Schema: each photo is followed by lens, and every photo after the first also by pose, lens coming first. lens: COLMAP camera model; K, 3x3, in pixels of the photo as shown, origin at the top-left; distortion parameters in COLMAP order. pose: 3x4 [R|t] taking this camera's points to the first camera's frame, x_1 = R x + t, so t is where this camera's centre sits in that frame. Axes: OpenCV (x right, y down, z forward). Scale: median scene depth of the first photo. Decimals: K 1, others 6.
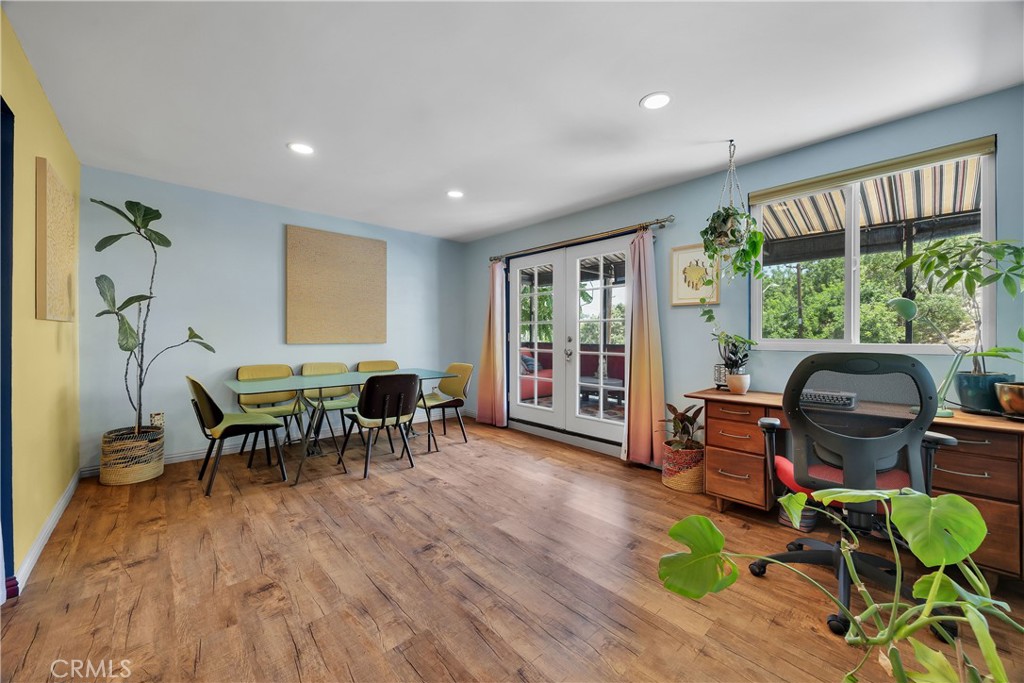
lens RADIAL K [[402.9, 0, 518.7], [0, 402.9, 340.3], [0, 0, 1]] dist [-0.000594, -0.000010]
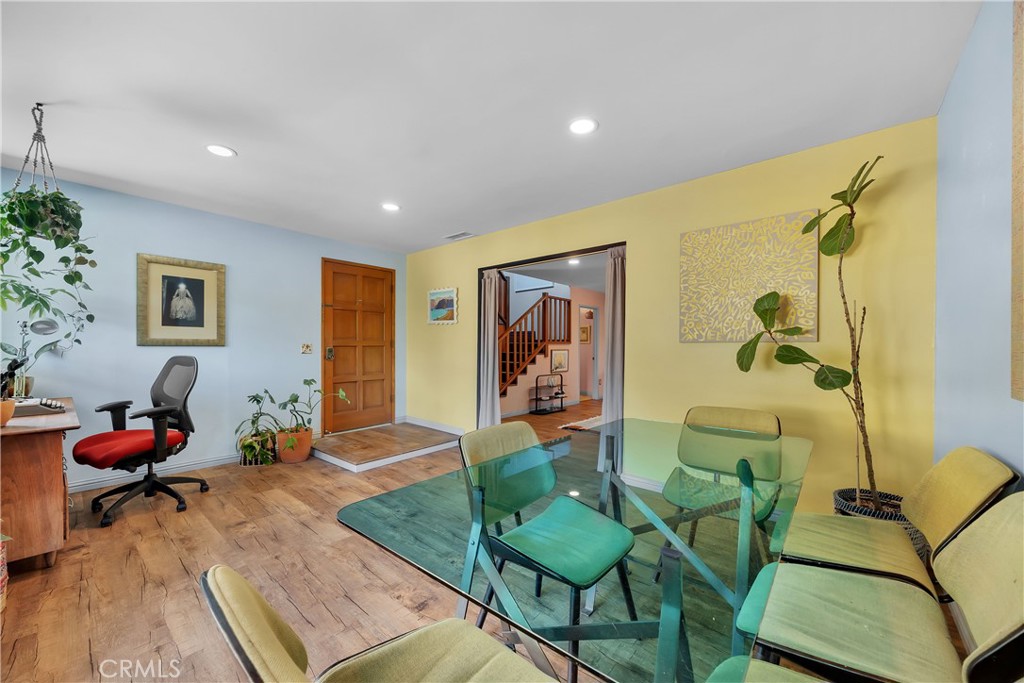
lens RADIAL K [[402.9, 0, 518.7], [0, 402.9, 340.3], [0, 0, 1]] dist [-0.000594, -0.000010]
pose [[-0.994275, -0.009665, -0.106410, -0.417585], [-0.009553, 0.999953, -0.001565, -0.043362], [0.106420, -0.000539, -0.994321, 2.309049]]
